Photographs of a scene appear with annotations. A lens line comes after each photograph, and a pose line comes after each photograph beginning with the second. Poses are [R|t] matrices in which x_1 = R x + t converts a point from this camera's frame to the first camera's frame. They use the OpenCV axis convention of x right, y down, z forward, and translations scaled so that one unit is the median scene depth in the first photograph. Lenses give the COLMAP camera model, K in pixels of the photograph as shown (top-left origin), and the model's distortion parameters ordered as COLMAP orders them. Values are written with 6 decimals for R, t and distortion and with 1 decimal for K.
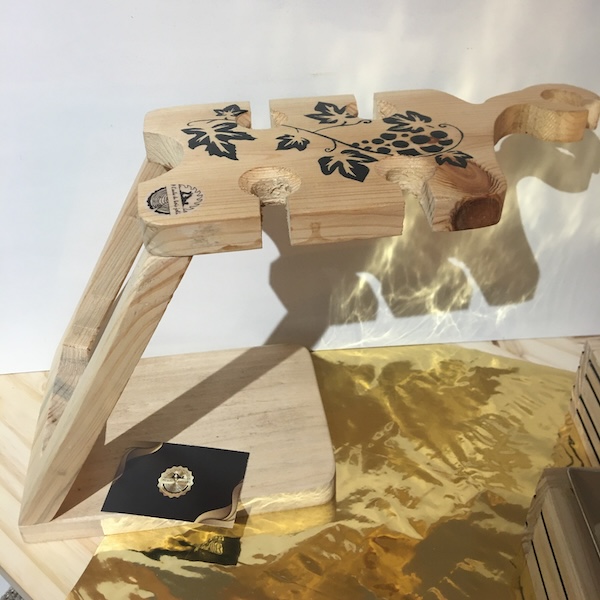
lens RADIAL K [[647.5, 0, 300.0], [0, 647.5, 300.0], [0, 0, 1]] dist [0.029011, 0.000883]
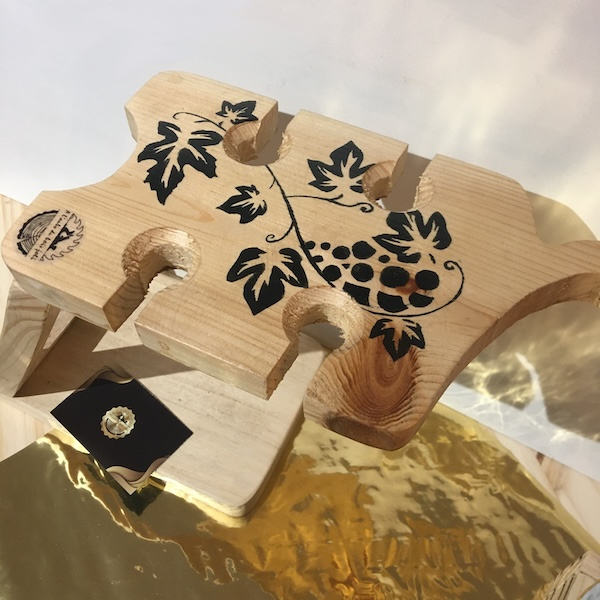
lens RADIAL K [[629.4, 0, 300.1], [0, 629.4, 322.1], [0, 0, 1]] dist [0.030063, 0.005042]
pose [[0.821540, 0.488285, -0.294364, 0.308249], [-0.363300, 0.846224, 0.389766, -0.410872], [0.439415, -0.213266, 0.872601, 0.325706]]
